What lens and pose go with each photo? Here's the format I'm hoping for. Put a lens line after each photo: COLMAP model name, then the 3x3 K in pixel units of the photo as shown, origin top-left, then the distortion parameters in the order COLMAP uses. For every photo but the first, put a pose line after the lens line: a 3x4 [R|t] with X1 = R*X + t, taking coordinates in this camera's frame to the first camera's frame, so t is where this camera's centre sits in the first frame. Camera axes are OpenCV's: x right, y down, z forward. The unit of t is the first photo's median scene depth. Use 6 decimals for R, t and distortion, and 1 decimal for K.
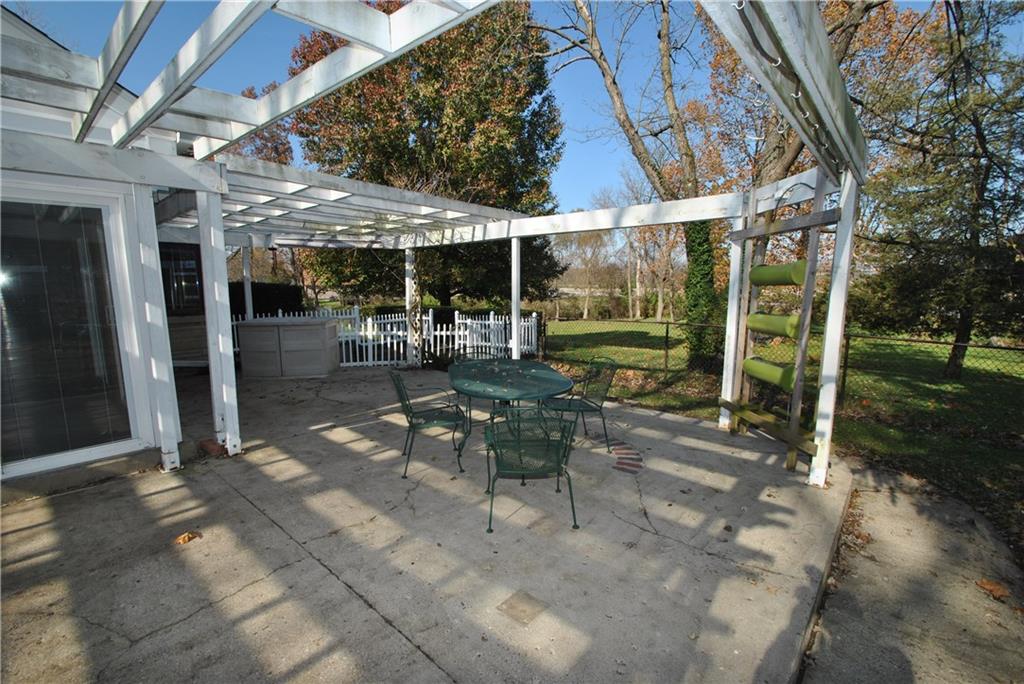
lens RADIAL K [[436.9, 0, 504.2], [0, 436.9, 347.6], [0, 0, 1]] dist [0.000270, -0.014928]
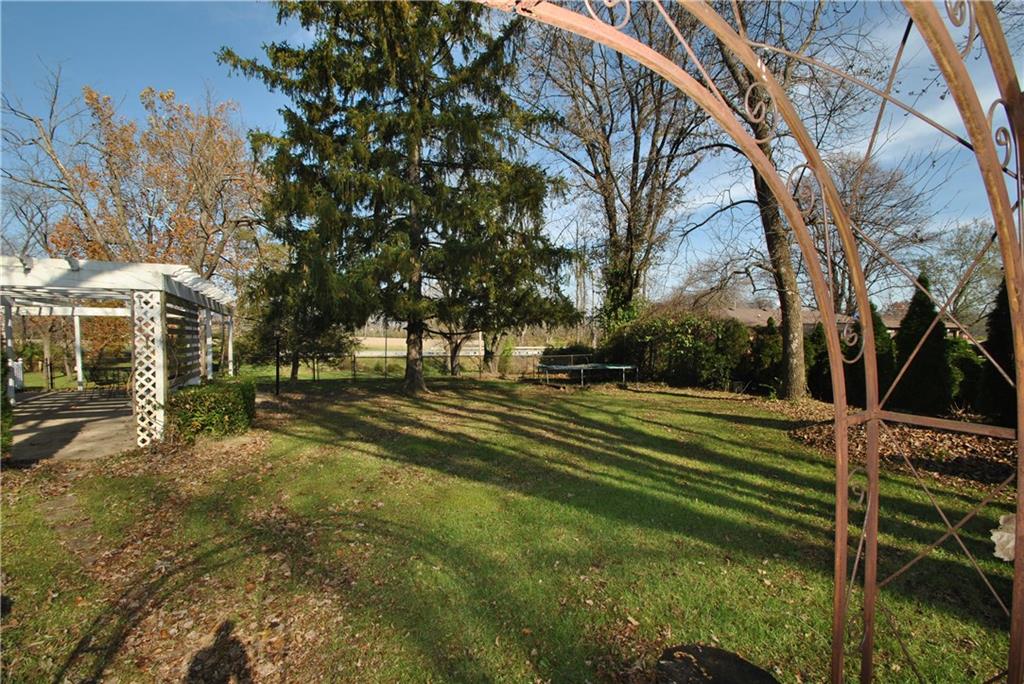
lens RADIAL K [[436.9, 0, 504.2], [0, 436.9, 347.6], [0, 0, 1]] dist [0.000270, -0.014928]
pose [[0.356459, -0.024788, 0.933982, -0.098897], [0.129254, 0.991344, -0.023020, 0.017186], [-0.925327, 0.128927, 0.356577, -0.134066]]
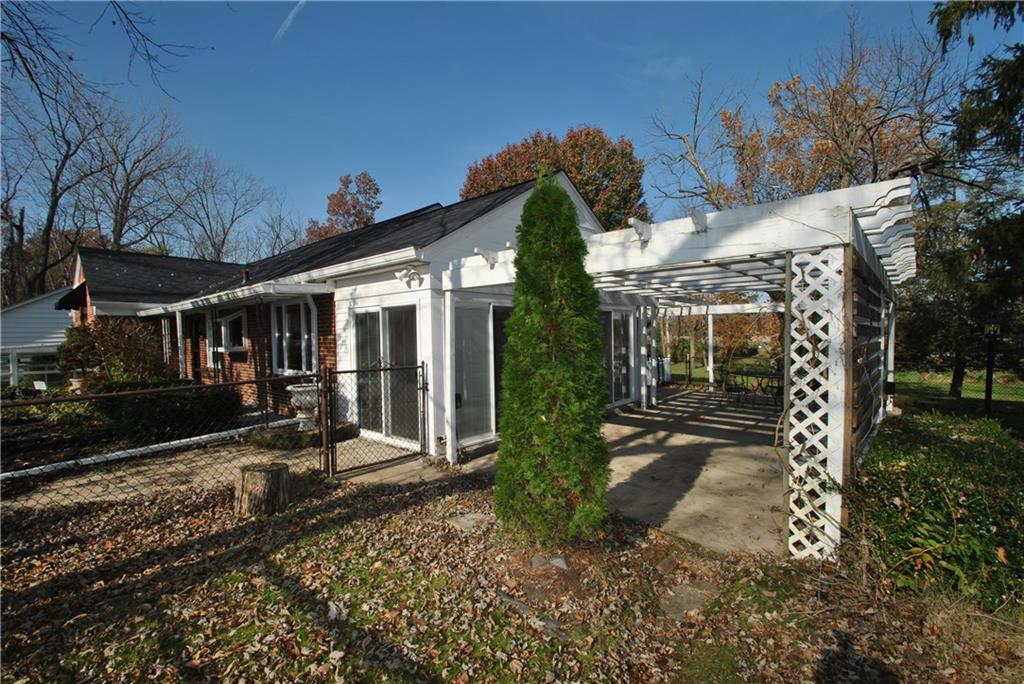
lens RADIAL K [[437.1, 0, 514.7], [0, 437.1, 348.9], [0, 0, 1]] dist [0.002974, -0.000086]
pose [[0.999986, -0.005267, -0.001011, -0.077094], [0.005130, 0.994383, -0.105717, 0.010224], [0.001562, 0.105710, 0.994396, -0.089008]]
